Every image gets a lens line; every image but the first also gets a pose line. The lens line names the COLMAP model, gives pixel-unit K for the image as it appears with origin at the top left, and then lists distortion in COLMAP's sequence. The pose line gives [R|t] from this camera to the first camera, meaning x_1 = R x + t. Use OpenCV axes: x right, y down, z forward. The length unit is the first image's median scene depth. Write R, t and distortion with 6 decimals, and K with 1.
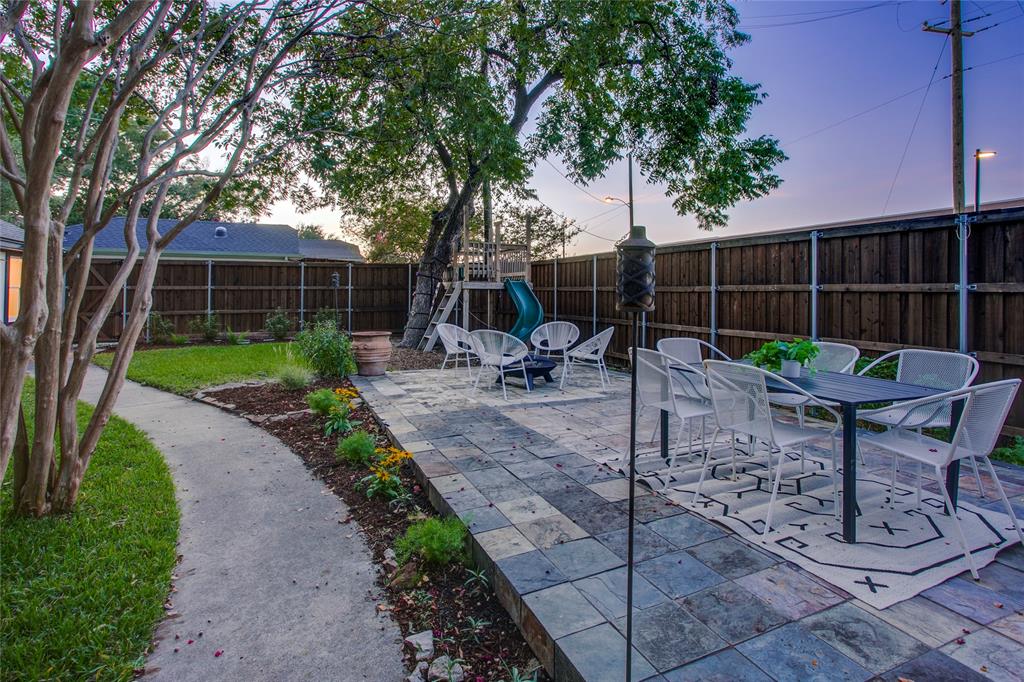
lens RADIAL K [[523.8, 0, 508.0], [0, 523.8, 360.0], [0, 0, 1]] dist [-0.076221, 0.033687]
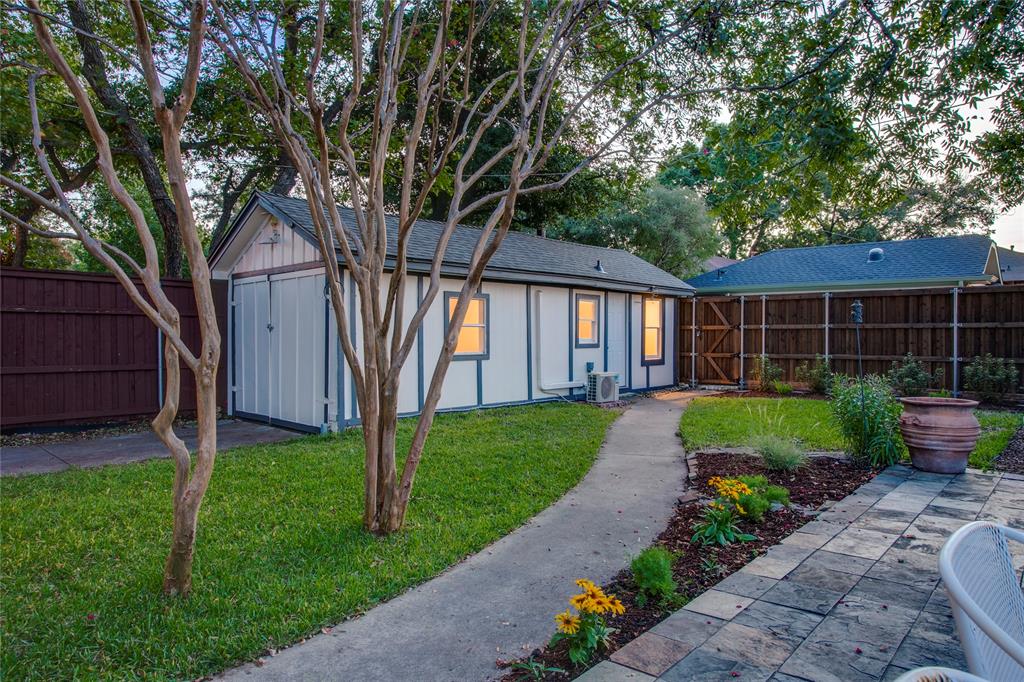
lens RADIAL K [[638.1, 0, 512.0], [0, 638.1, 341.0], [0, 0, 1]] dist [-0.017850, -0.000185]
pose [[0.416615, 0.004240, -0.909073, 0.112817], [-0.110340, 0.992832, -0.045936, -0.018985], [0.902362, 0.119445, 0.414096, 0.150004]]
